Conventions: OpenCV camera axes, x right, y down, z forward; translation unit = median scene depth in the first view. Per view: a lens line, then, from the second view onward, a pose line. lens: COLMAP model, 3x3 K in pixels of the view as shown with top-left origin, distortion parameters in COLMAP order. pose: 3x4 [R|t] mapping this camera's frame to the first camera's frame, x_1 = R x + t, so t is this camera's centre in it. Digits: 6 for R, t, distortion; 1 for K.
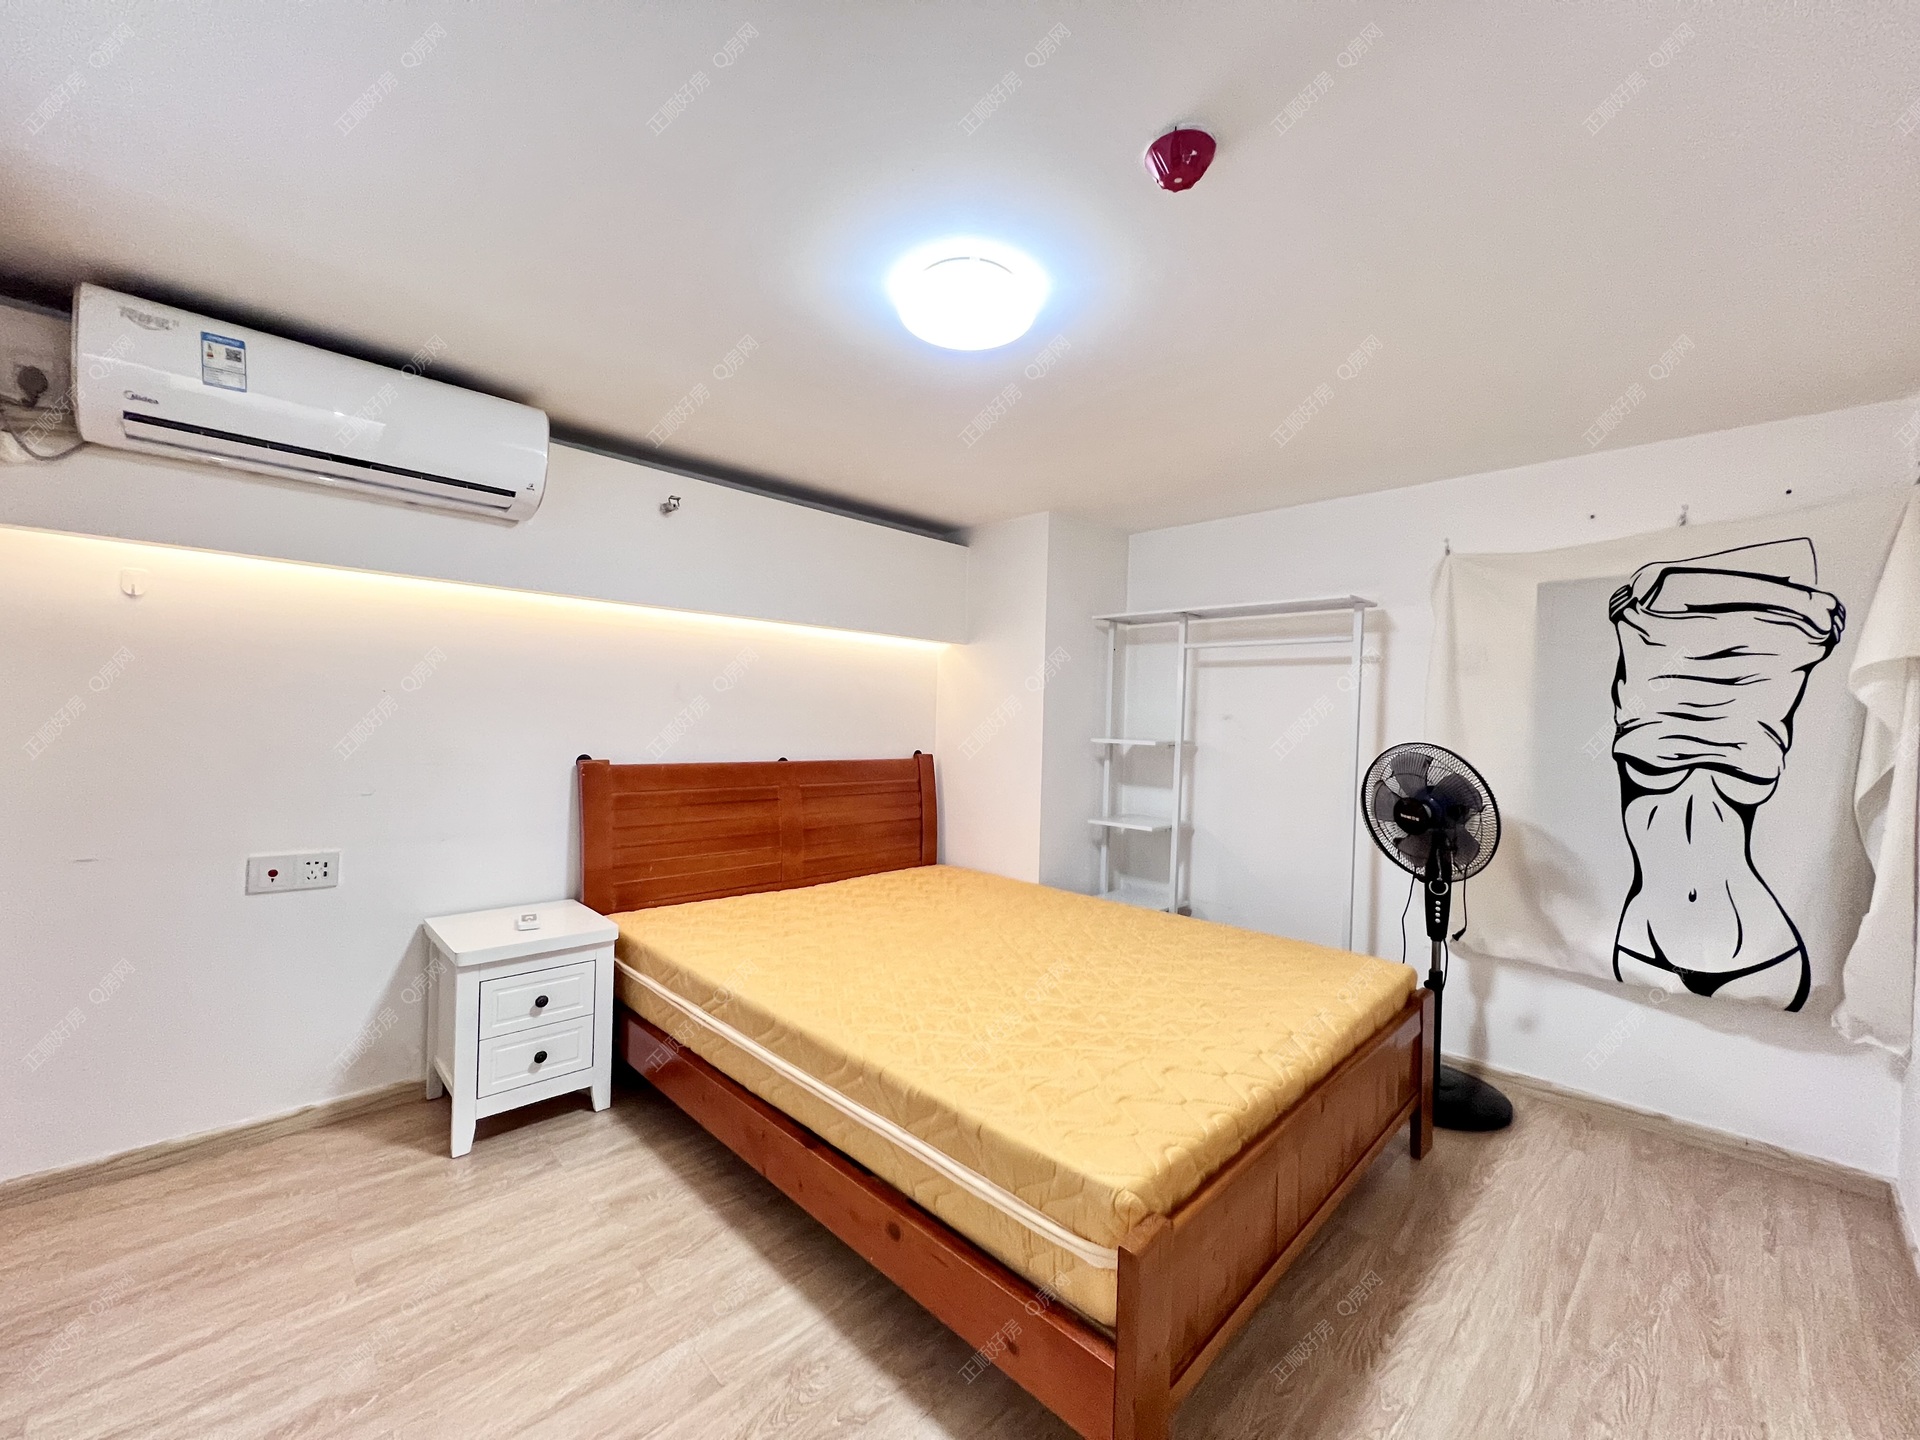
lens RADIAL K [[769.2, 0, 956.8], [0, 769.2, 716.7], [0, 0, 1]] dist [-0.000927, 0.000758]
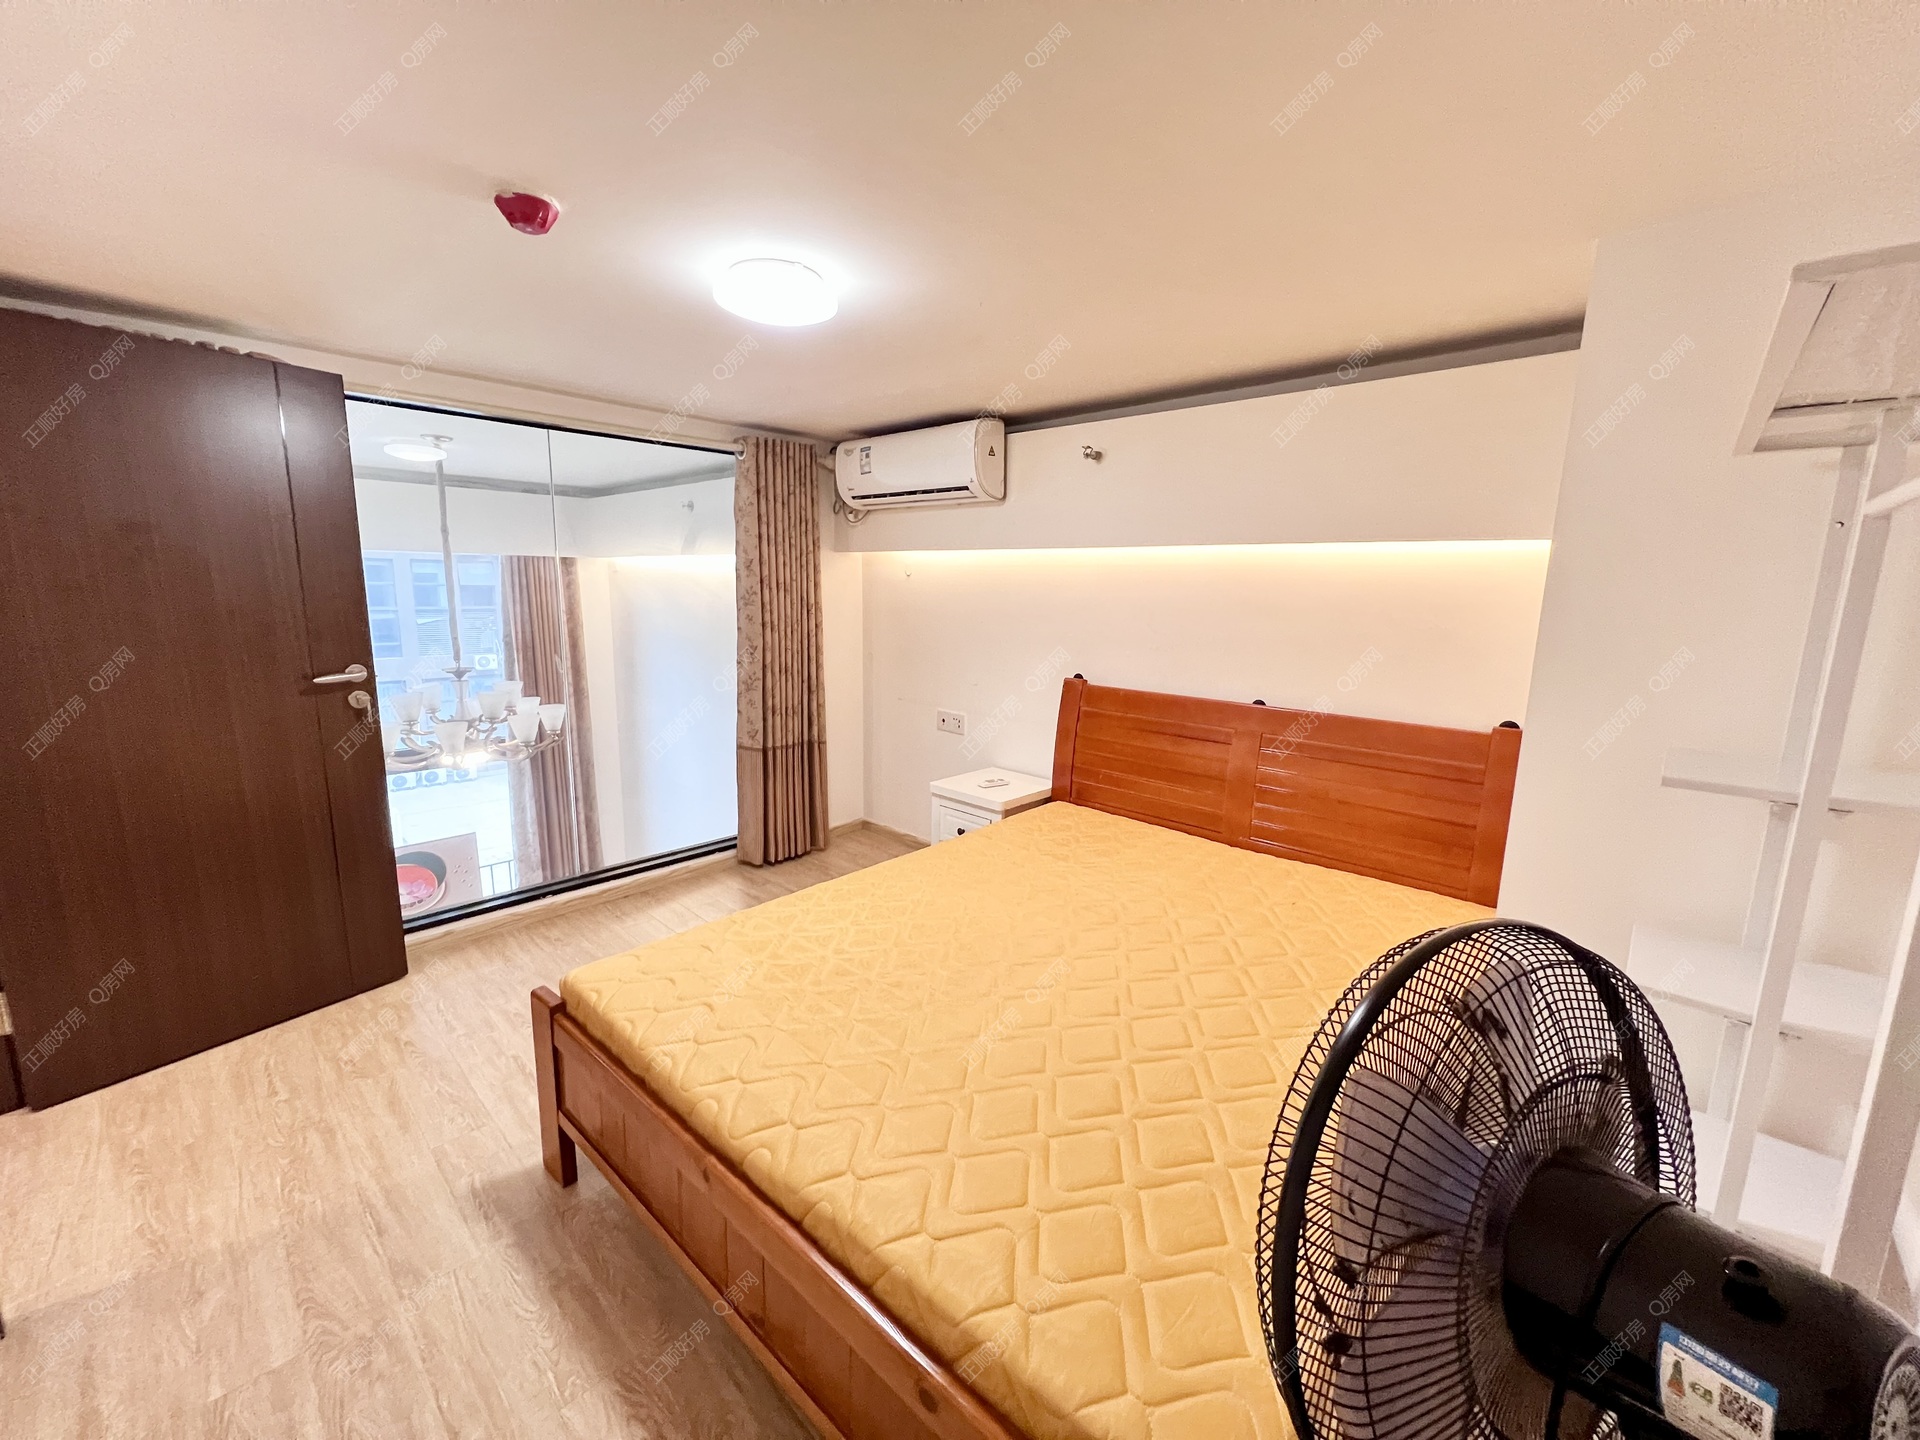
lens RADIAL K [[769.2, 0, 956.8], [0, 769.2, 716.7], [0, 0, 1]] dist [-0.000927, 0.000758]
pose [[0.045963, 0.144852, -0.988385, 0.869222], [-0.013119, 0.989433, 0.144396, -0.067903], [0.998857, 0.006330, 0.047377, 0.869232]]
